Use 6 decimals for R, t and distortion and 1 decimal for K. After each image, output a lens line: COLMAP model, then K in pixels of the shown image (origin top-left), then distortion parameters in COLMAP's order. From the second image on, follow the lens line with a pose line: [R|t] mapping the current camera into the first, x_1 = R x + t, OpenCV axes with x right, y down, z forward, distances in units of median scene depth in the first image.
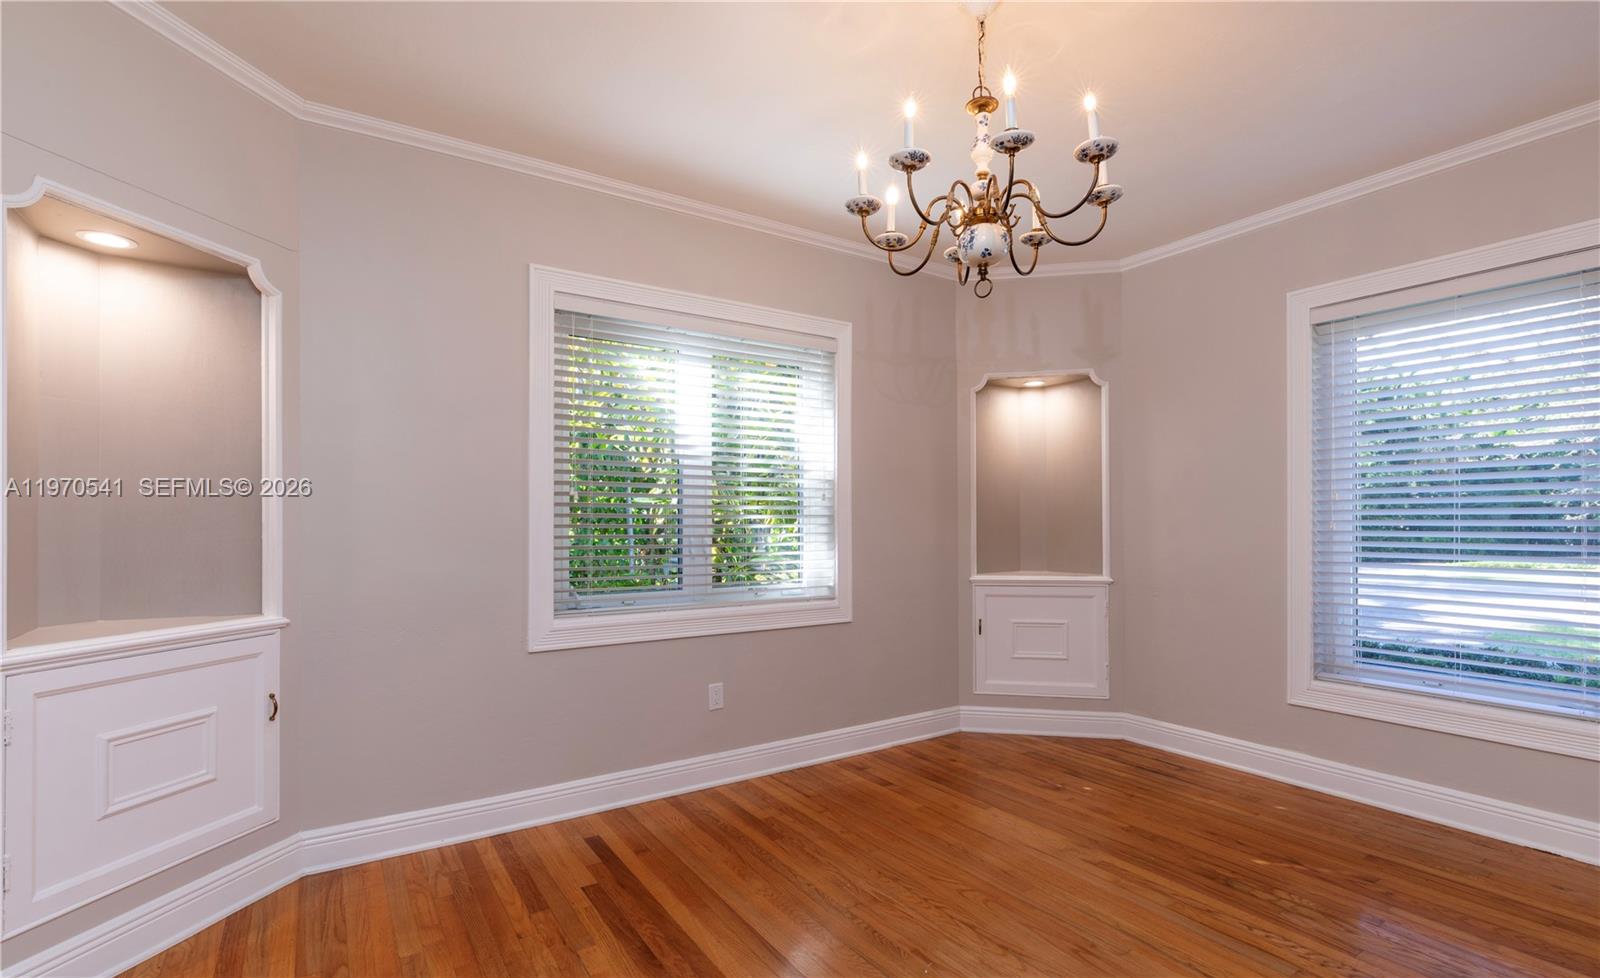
lens RADIAL K [[748.3, 0, 800.0], [0, 748.3, 496.0], [0, 0, 1]] dist [0.023033, -0.002057]
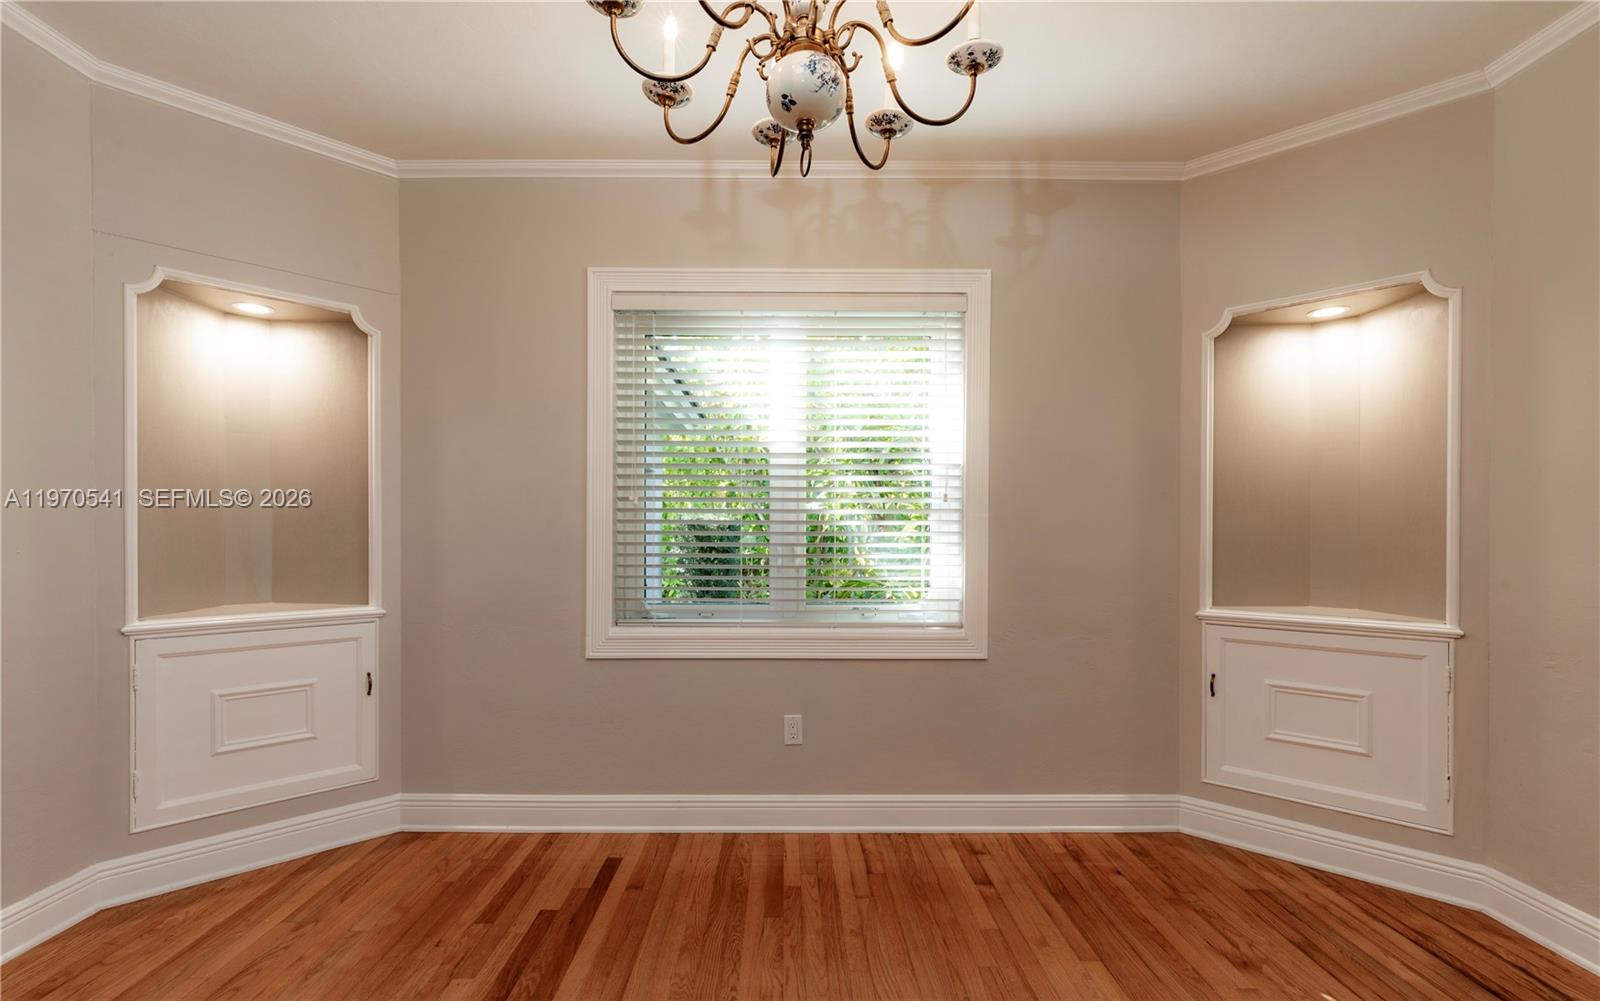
lens RADIAL K [[750.3, 0, 798.7], [0, 750.3, 513.0], [0, 0, 1]] dist [0.015992, 0.000677]
pose [[0.836508, -0.005110, -0.547931, 0.356087], [0.015723, 0.999769, 0.014681, 0.003627], [0.547730, -0.020896, 0.836394, 0.269019]]
